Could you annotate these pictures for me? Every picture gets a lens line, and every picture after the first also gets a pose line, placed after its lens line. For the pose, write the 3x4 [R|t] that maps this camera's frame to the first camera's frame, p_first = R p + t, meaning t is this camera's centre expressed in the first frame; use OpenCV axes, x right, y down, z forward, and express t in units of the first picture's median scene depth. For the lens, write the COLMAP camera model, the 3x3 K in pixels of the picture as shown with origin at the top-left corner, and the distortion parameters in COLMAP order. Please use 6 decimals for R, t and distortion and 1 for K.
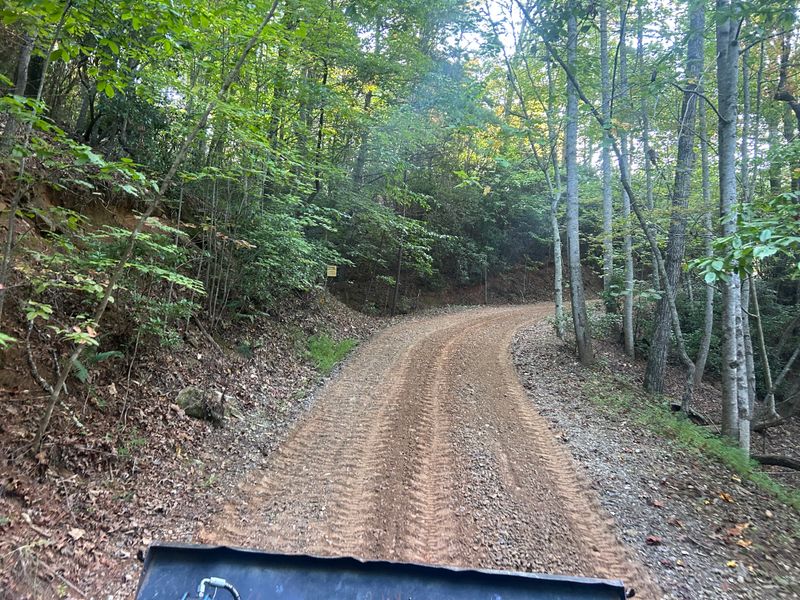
lens RADIAL K [[564.5, 0, 404.6], [0, 564.5, 304.8], [0, 0, 1]] dist [0.051444, -0.056009]
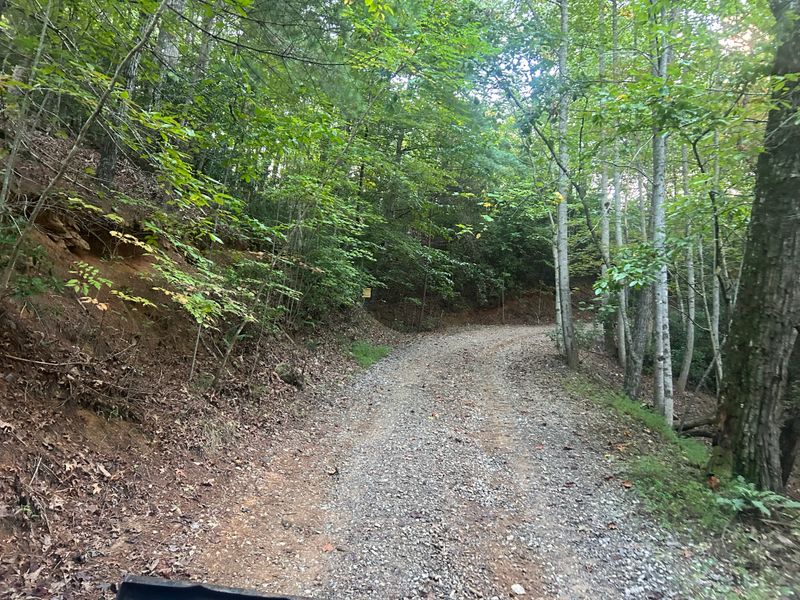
lens RADIAL K [[564.5, 0, 404.6], [0, 564.5, 304.8], [0, 0, 1]] dist [0.051444, -0.056009]
pose [[0.998701, 0.009503, -0.050063, 0.010606], [-0.011746, 0.998931, -0.044701, 0.022223], [0.049585, 0.045231, 0.997745, -0.216023]]
